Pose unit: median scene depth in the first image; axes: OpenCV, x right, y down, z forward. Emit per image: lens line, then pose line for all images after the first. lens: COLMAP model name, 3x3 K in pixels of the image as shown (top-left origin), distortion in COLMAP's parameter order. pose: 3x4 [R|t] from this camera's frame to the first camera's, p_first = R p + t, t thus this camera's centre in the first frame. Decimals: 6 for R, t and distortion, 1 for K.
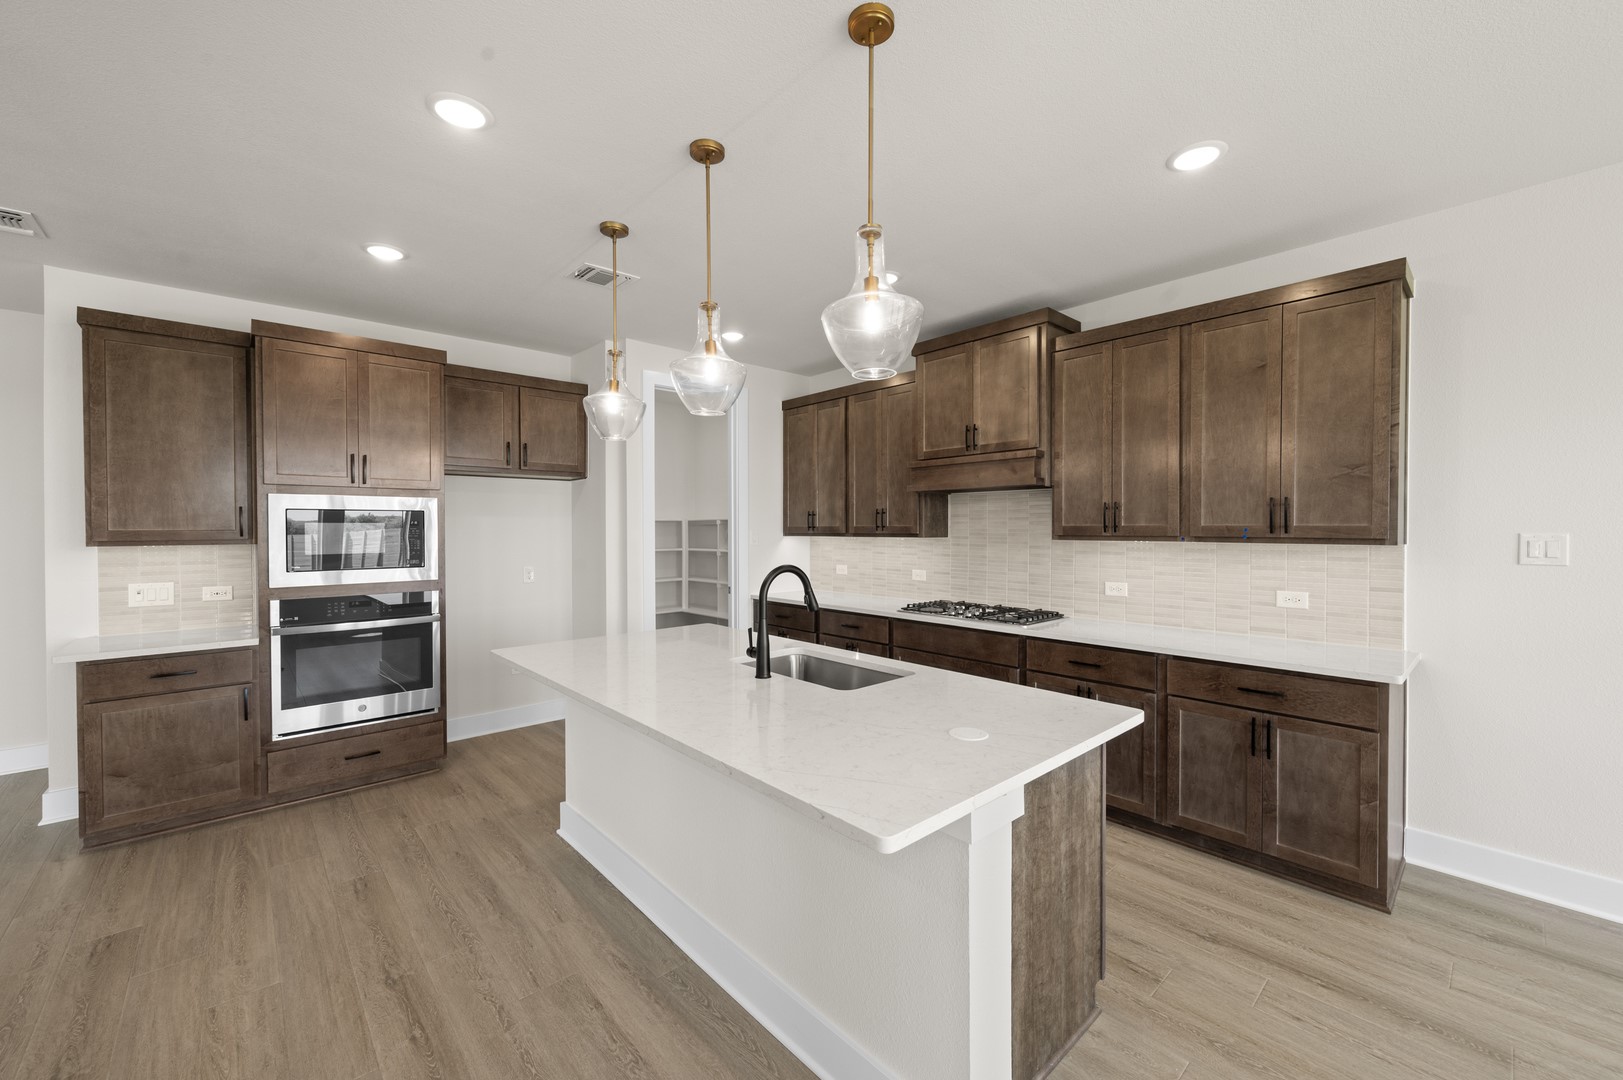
lens RADIAL K [[635.0, 0, 811.5], [0, 635.0, 540.0], [0, 0, 1]] dist [0.000413, -0.000046]
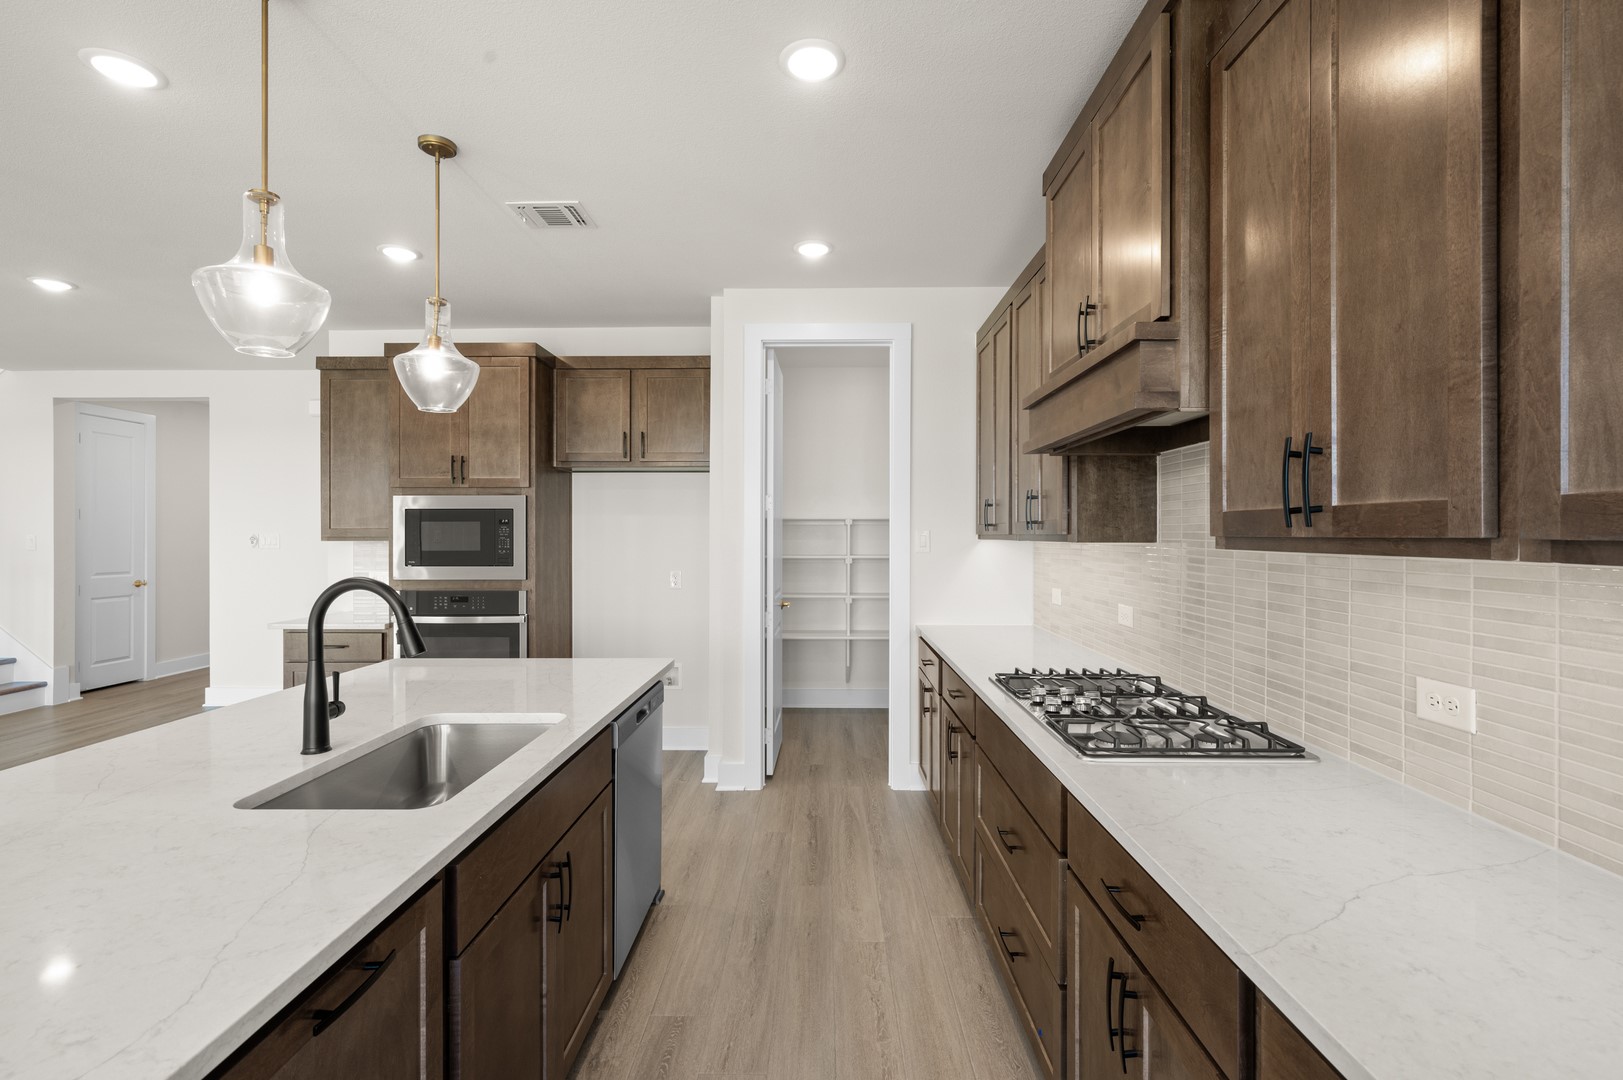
lens RADIAL K [[715.0, 0, 811.5], [0, 715.0, 540.0], [0, 0, 1]] dist [-0.000639, 0.000101]
pose [[0.734324, 0.008366, -0.678748, 0.473162], [-0.014869, 0.999882, -0.003762, -0.000275], [0.678636, 0.012855, 0.734362, 0.493073]]
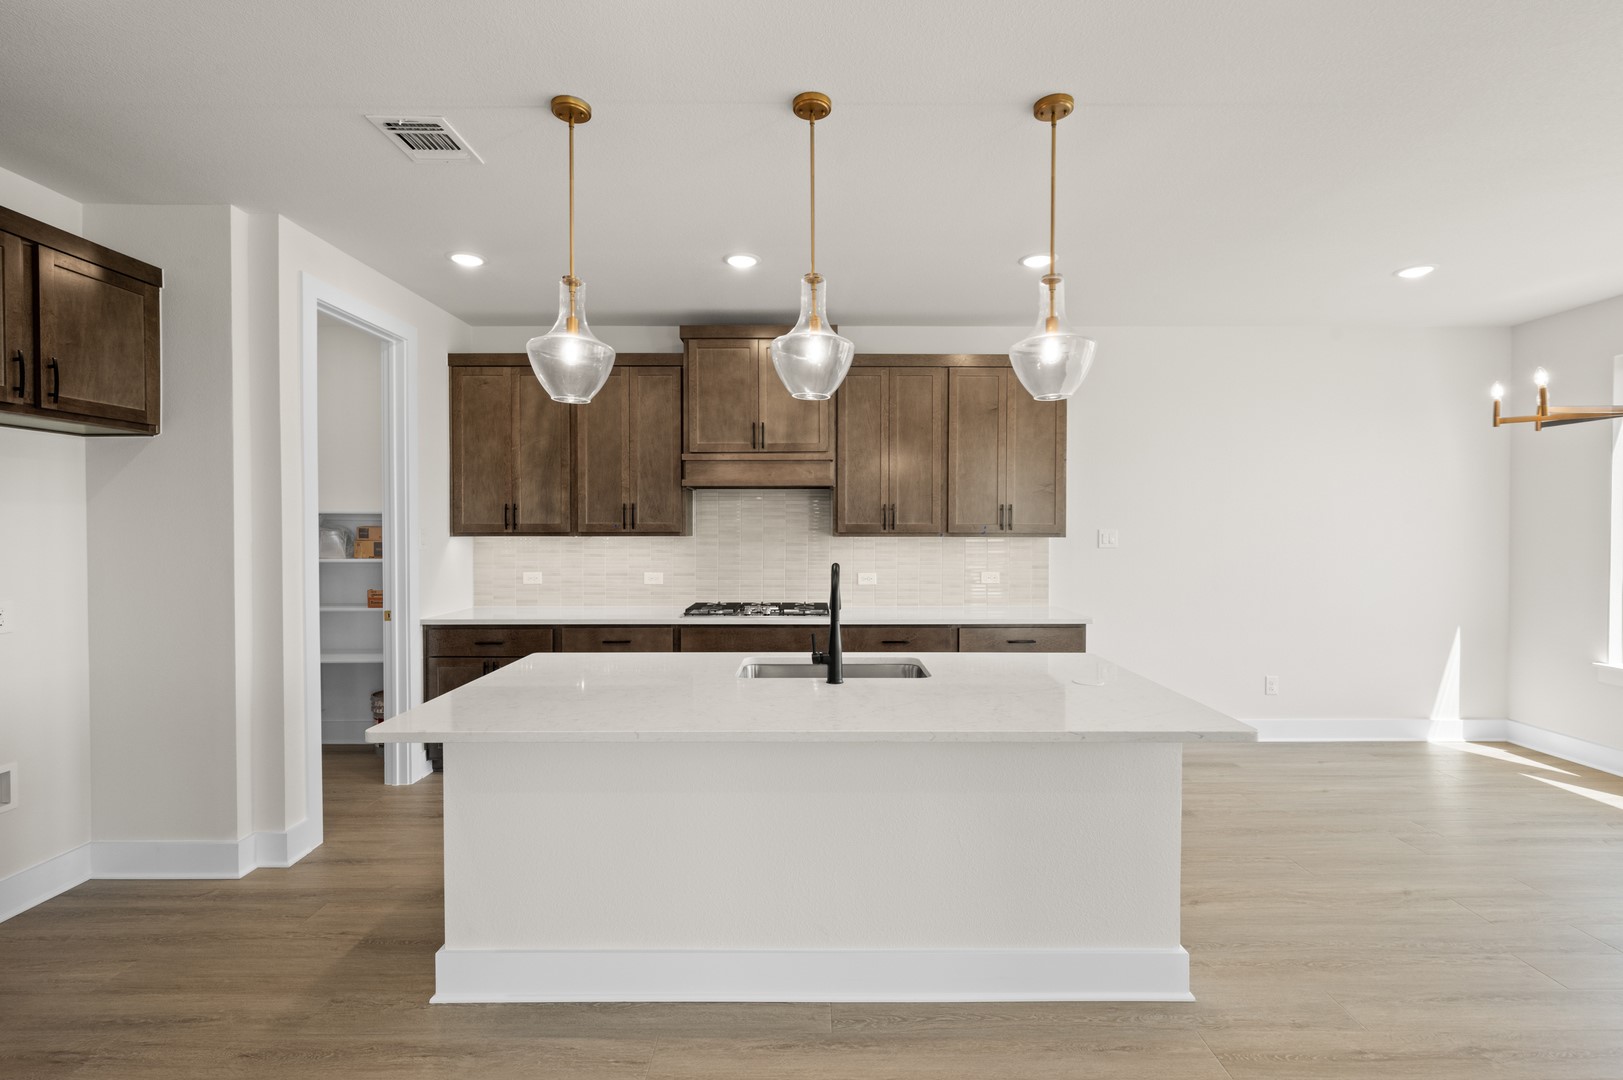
lens RADIAL K [[715.0, 0, 811.5], [0, 715.0, 540.0], [0, 0, 1]] dist [-0.000639, 0.000101]
pose [[0.674441, -0.012694, 0.738219, -0.535373], [0.012815, 0.999903, 0.005486, -0.002038], [-0.738217, 0.005760, 0.674538, 0.186238]]
